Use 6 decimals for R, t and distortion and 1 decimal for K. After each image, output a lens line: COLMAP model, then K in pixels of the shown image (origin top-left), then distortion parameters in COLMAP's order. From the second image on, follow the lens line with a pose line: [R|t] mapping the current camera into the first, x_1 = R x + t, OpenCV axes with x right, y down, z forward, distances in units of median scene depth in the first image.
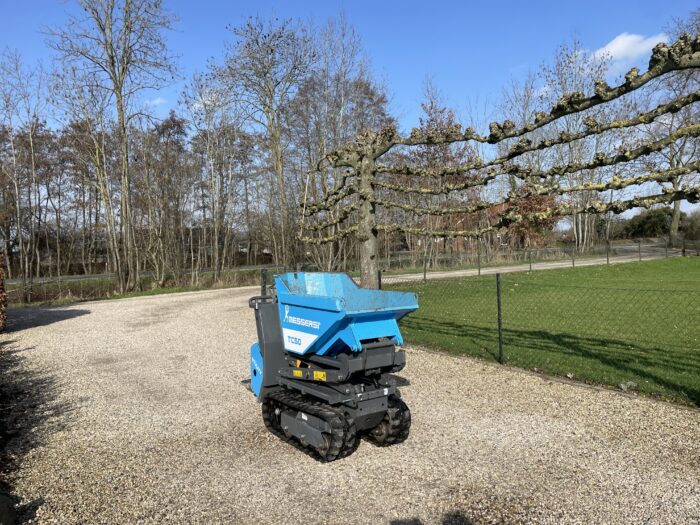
lens RADIAL K [[525.8, 0, 348.1], [0, 525.8, 262.8], [0, 0, 1]] dist [0.096208, -0.123900]
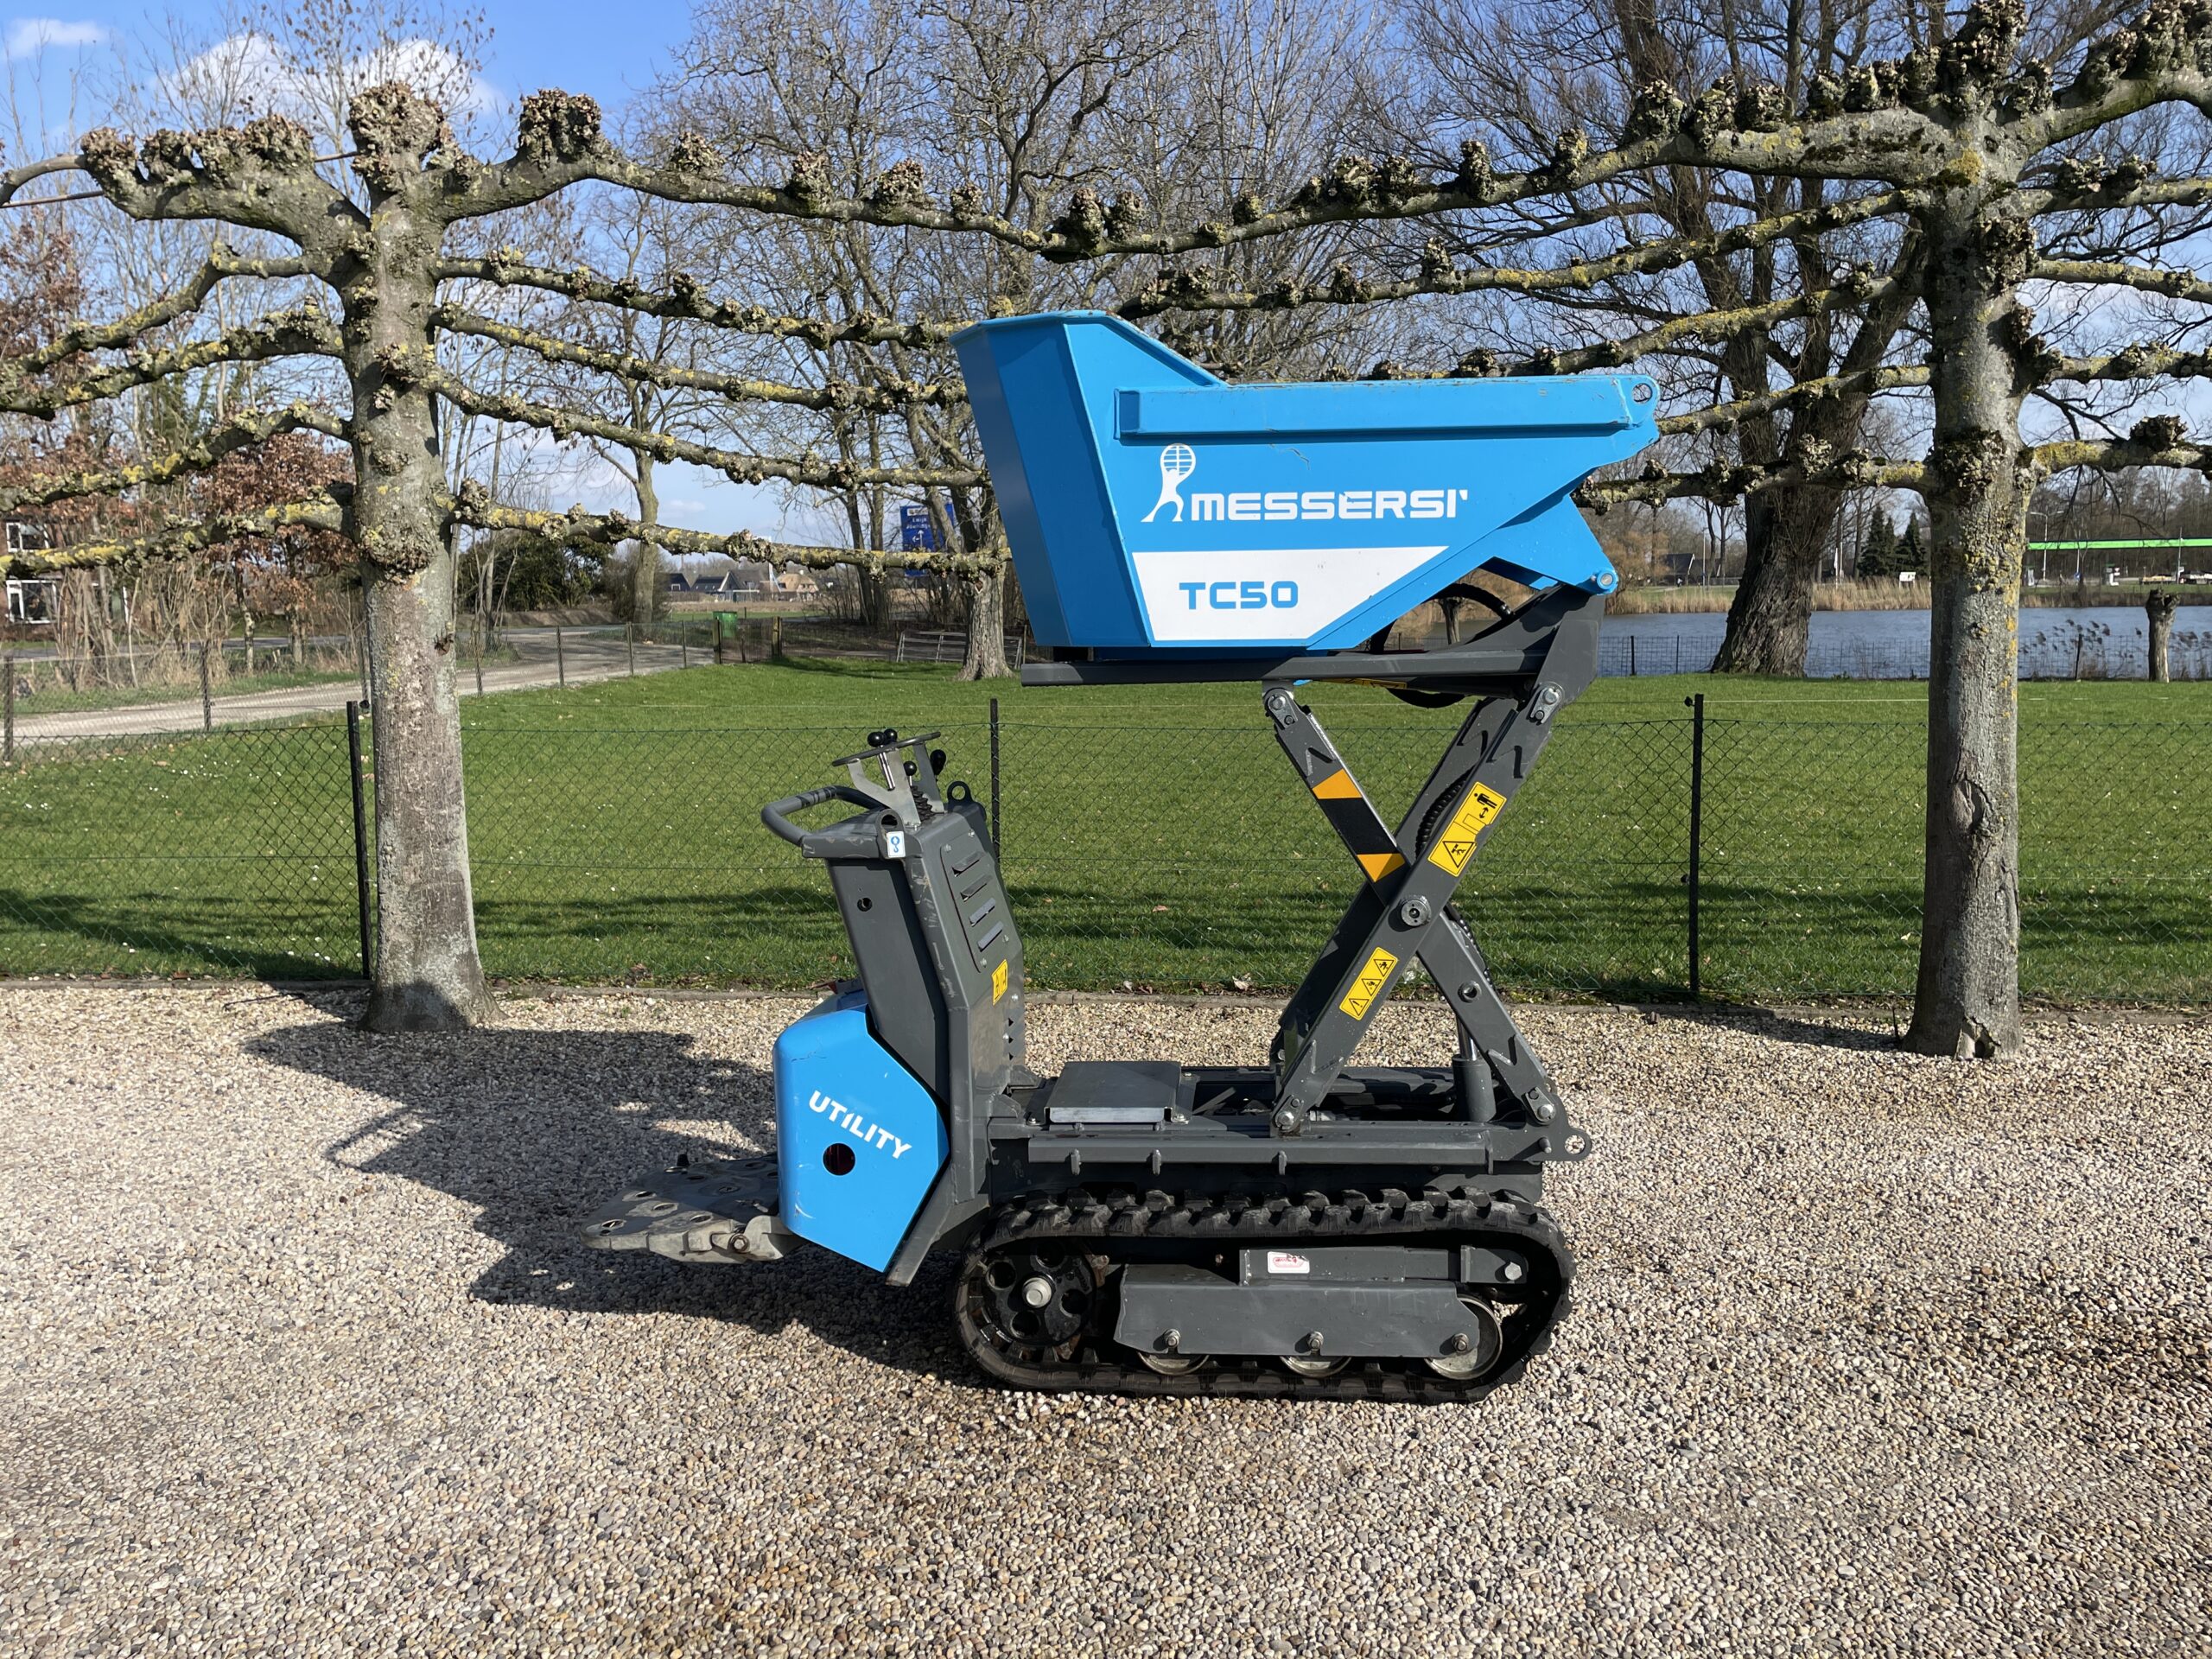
lens RADIAL K [[1662.1, 0, 1123.6], [0, 1662.1, 791.0], [0, 0, 1]] dist [0.089388, -0.111355]
pose [[0.631749, -0.056592, 0.773104, -0.544517], [0.009045, 0.997802, 0.065649, 0.014891], [-0.775120, -0.034481, 0.630873, 0.436635]]
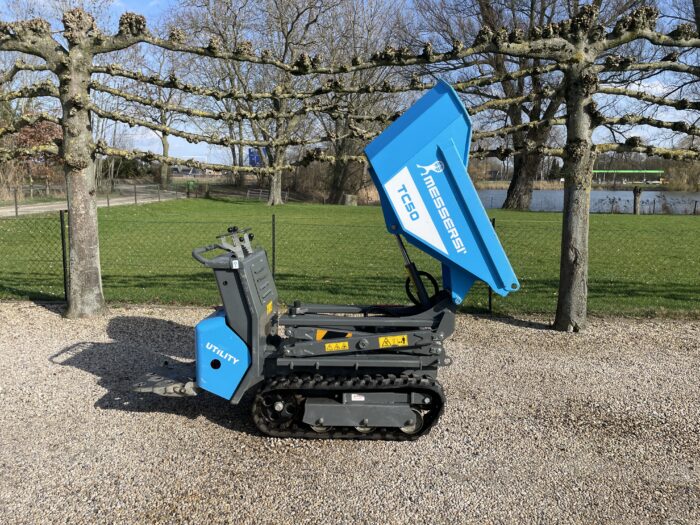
lens RADIAL K [[526.4, 0, 349.8], [0, 526.4, 252.5], [0, 0, 1]] dist [0.090932, -0.115597]
pose [[0.587129, -0.061076, 0.807186, -0.537541], [-0.014654, 0.996184, 0.086036, 0.006692], [-0.809360, -0.062343, 0.583994, 0.427614]]
